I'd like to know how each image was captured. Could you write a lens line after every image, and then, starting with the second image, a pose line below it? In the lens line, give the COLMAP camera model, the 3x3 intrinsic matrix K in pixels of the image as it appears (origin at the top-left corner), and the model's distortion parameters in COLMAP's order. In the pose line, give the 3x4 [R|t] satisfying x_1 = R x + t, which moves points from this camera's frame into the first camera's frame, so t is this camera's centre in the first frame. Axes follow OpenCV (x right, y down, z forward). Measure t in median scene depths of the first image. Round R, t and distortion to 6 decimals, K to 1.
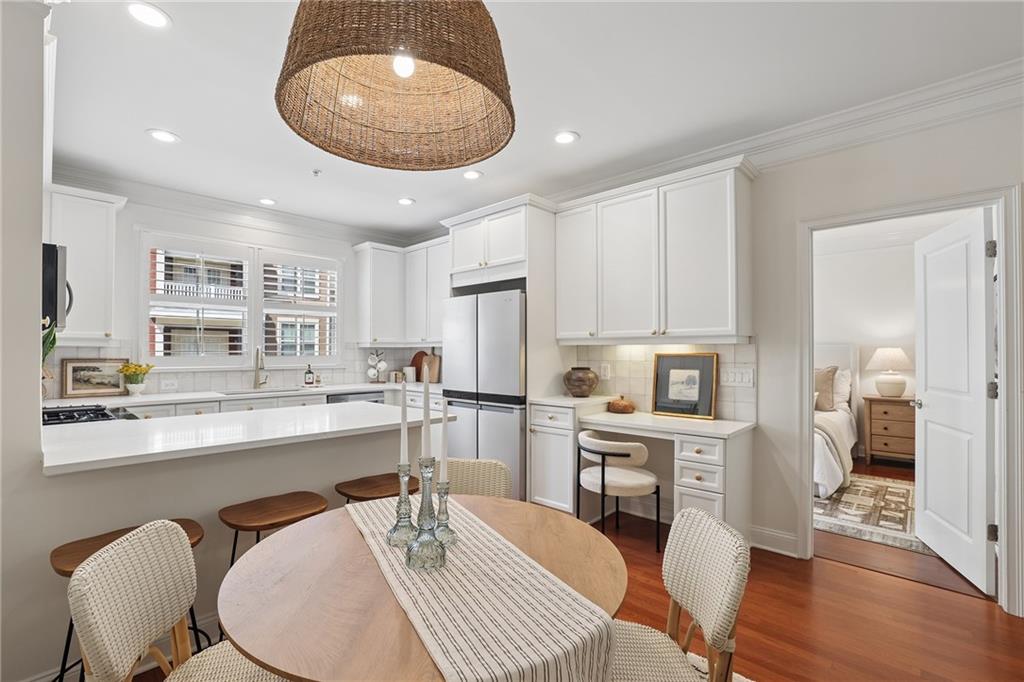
lens RADIAL K [[448.5, 0, 501.7], [0, 448.5, 342.7], [0, 0, 1]] dist [-0.009618, 0.000281]
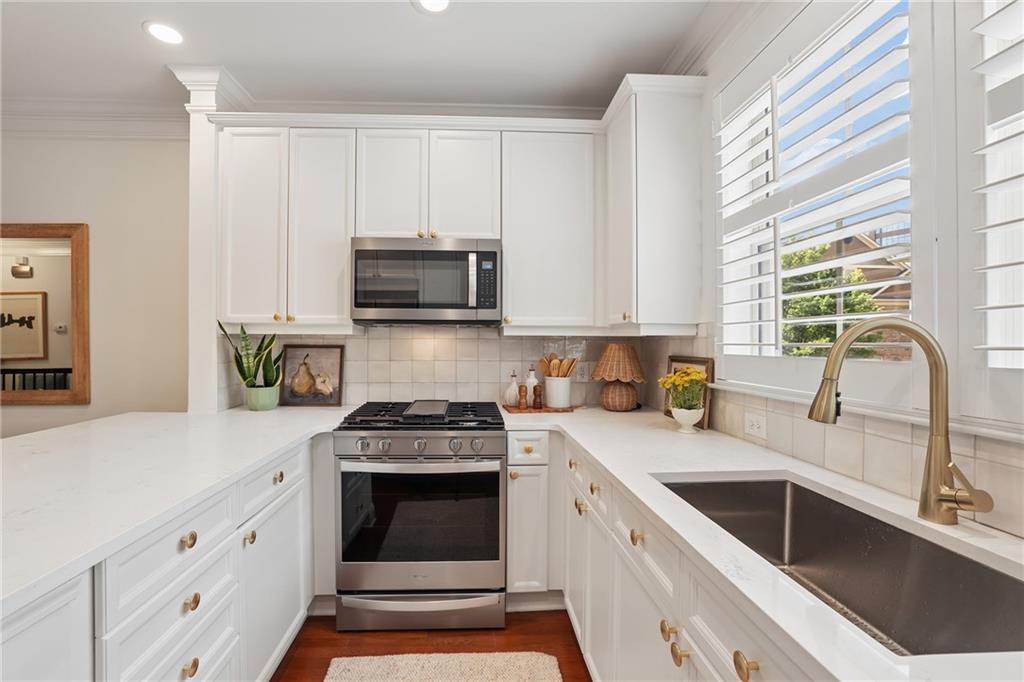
lens RADIAL K [[452.2, 0, 512.0], [0, 452.2, 341.0], [0, 0, 1]] dist [-0.002281, 0.000079]
pose [[-0.687181, -0.005240, -0.726467, -0.302069], [0.009690, 0.999819, -0.016378, 0.021504], [0.726422, -0.018294, -0.687006, 1.208055]]
